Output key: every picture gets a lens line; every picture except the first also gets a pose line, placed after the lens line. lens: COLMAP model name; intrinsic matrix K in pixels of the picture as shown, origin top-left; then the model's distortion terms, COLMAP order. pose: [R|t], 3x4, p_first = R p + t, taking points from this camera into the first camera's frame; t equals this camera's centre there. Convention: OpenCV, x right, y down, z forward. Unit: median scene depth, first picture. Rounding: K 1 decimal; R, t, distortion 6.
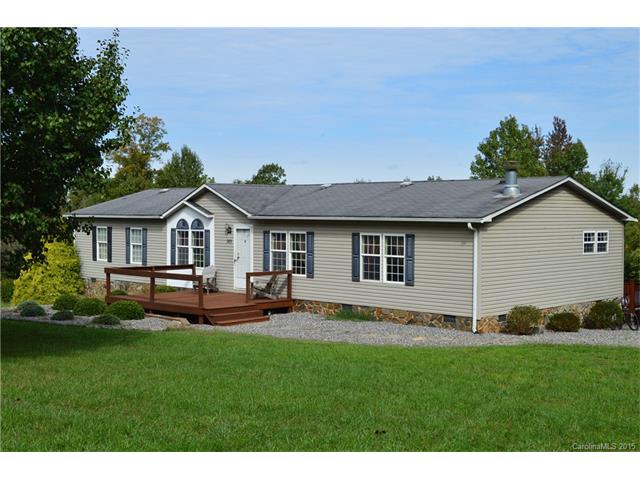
lens RADIAL K [[862.9, 0, 320.0], [0, 862.9, 240.0], [0, 0, 1]] dist [0.000684, -0.000889]
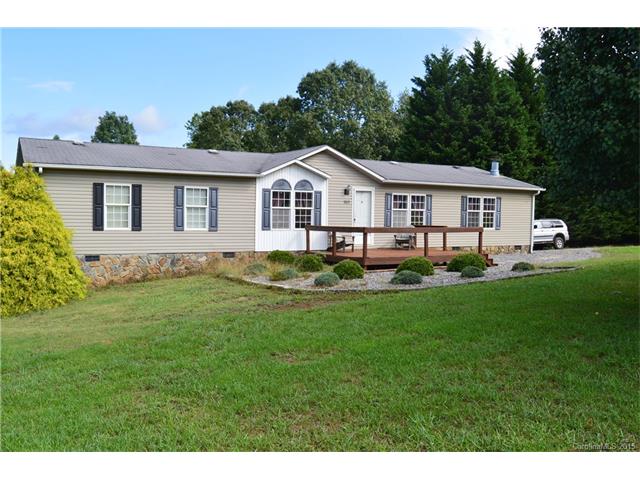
lens RADIAL K [[581.7, 0, 320.0], [0, 581.7, 240.0], [0, 0, 1]] dist [0.076973, 0.003229]
pose [[0.264443, -0.094256, 0.959784, -0.766354], [-0.019385, 0.994492, 0.103006, -0.024271], [-0.964207, -0.045844, 0.261159, 0.792928]]
